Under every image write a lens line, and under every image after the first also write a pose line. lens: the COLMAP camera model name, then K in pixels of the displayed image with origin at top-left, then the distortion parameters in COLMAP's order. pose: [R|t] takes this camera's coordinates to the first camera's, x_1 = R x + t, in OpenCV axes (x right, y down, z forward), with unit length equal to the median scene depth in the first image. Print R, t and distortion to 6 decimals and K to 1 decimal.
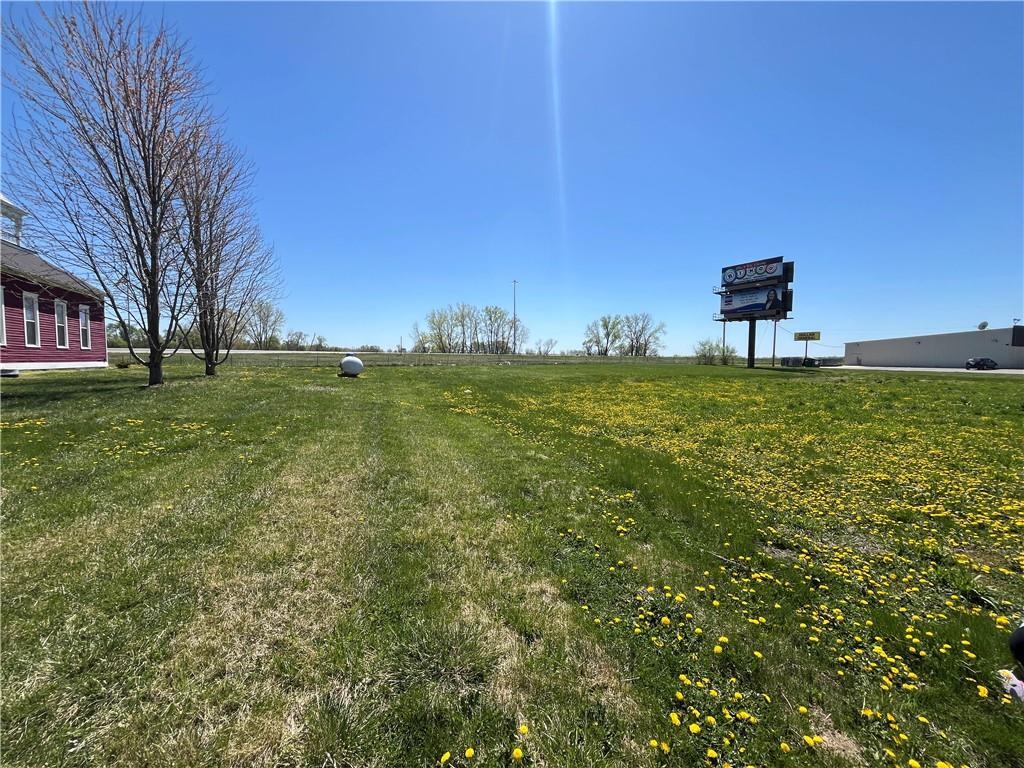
lens RADIAL K [[411.8, 0, 508.6], [0, 411.8, 382.8], [0, 0, 1]] dist [-0.001604, -0.000486]
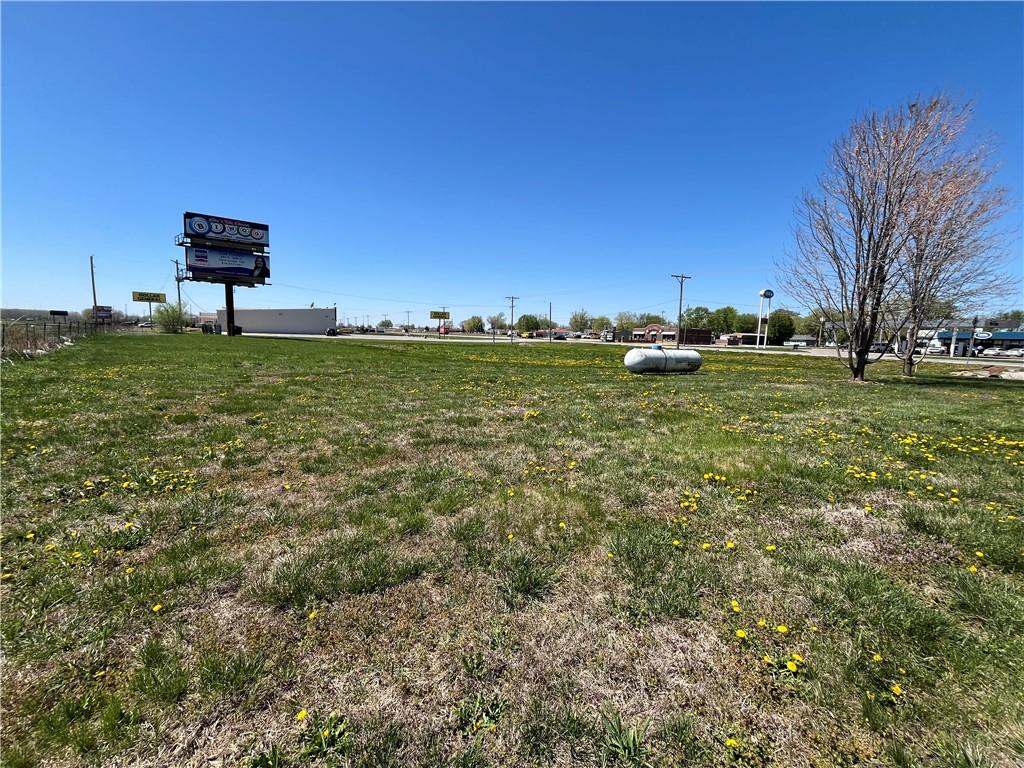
lens RADIAL K [[411.8, 0, 510.2], [0, 411.8, 383.7], [0, 0, 1]] dist [-0.001604, -0.000486]
pose [[-0.148400, -0.128897, 0.980491, -0.419103], [0.022673, 0.990765, 0.133679, -0.041650], [-0.988667, 0.042069, -0.144108, 0.528205]]
